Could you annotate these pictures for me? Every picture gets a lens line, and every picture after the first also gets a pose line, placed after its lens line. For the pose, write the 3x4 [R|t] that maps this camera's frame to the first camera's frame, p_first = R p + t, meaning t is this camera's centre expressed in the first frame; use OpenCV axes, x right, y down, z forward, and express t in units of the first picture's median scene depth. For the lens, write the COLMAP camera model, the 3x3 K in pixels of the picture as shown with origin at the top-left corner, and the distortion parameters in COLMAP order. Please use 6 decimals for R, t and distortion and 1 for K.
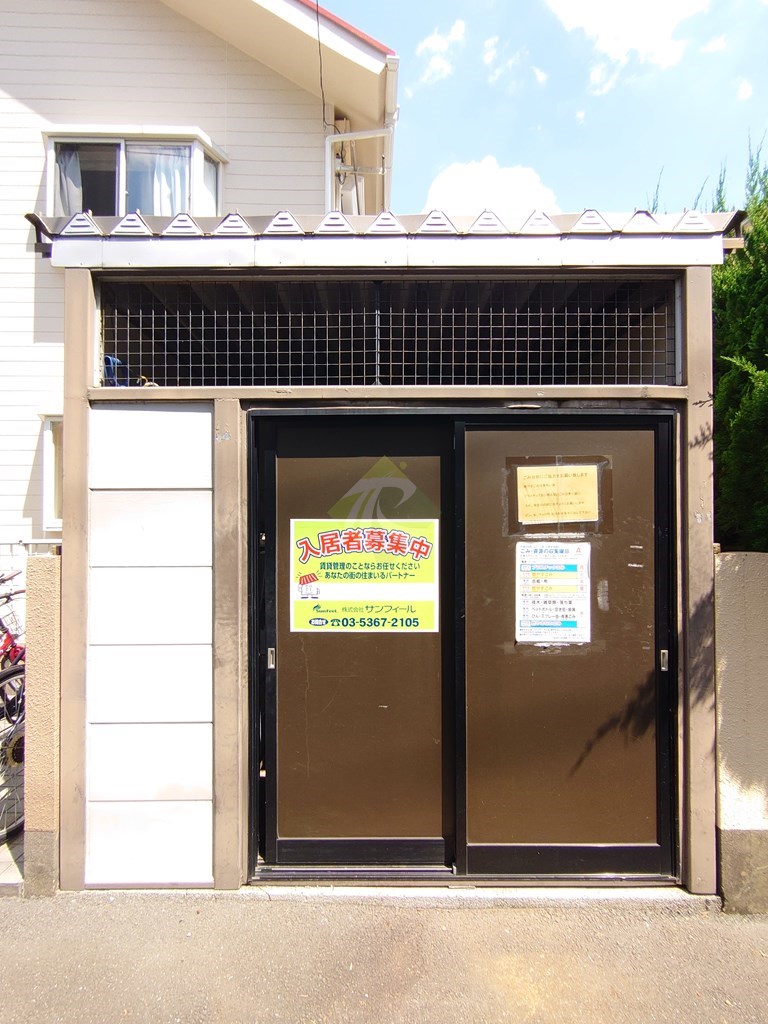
lens RADIAL K [[440.3, 0, 379.9], [0, 440.3, 514.0], [0, 0, 1]] dist [0.000372, -0.000215]
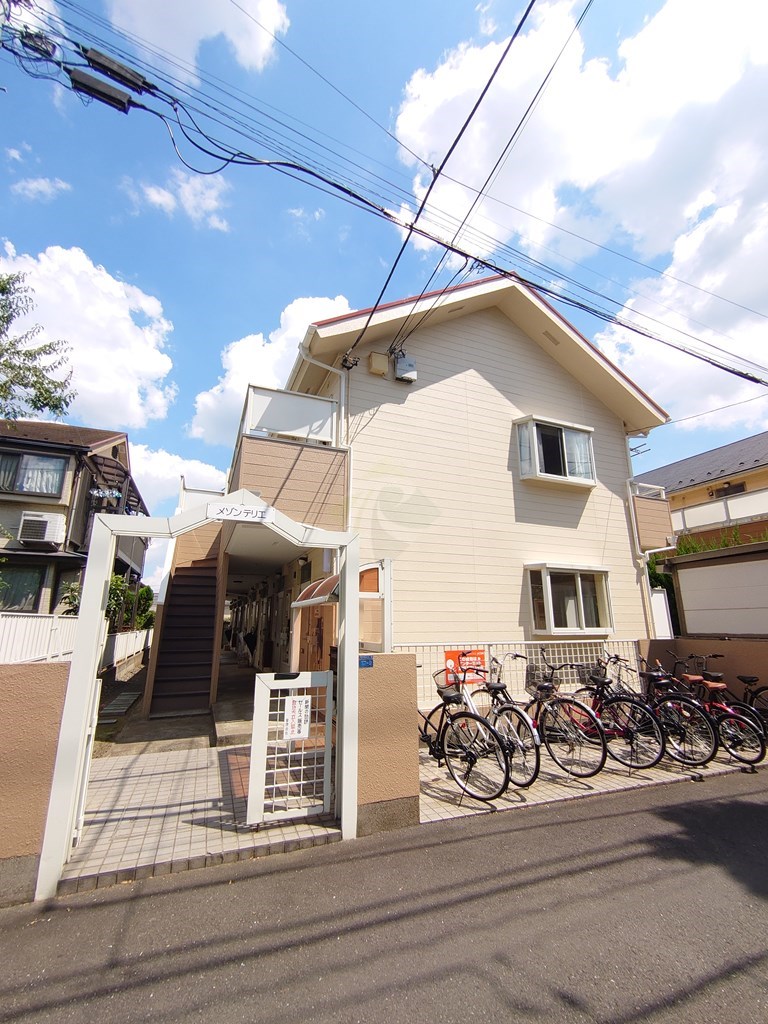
lens RADIAL K [[440.3, 0, 379.9], [0, 440.3, 514.0], [0, 0, 1]] dist [0.000372, -0.000215]
pose [[0.931923, 0.088844, 0.351606, -1.902573], [-0.008308, 0.974504, -0.224216, -0.028054], [-0.362562, 0.206031, 0.908900, -0.383955]]
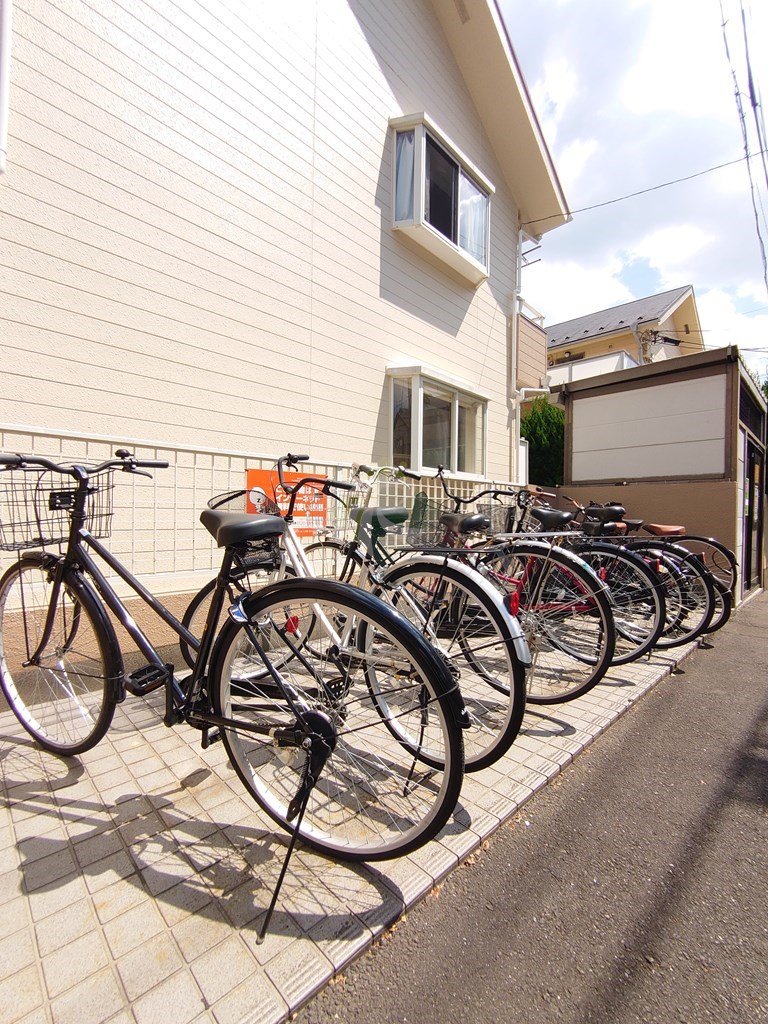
lens RADIAL K [[440.3, 0, 379.9], [0, 440.3, 514.0], [0, 0, 1]] dist [0.000372, -0.000215]
pose [[0.706010, 0.013176, 0.708079, -1.530904], [-0.023684, 0.999707, 0.005013, 0.124211], [-0.707805, -0.020309, 0.706115, 0.251058]]
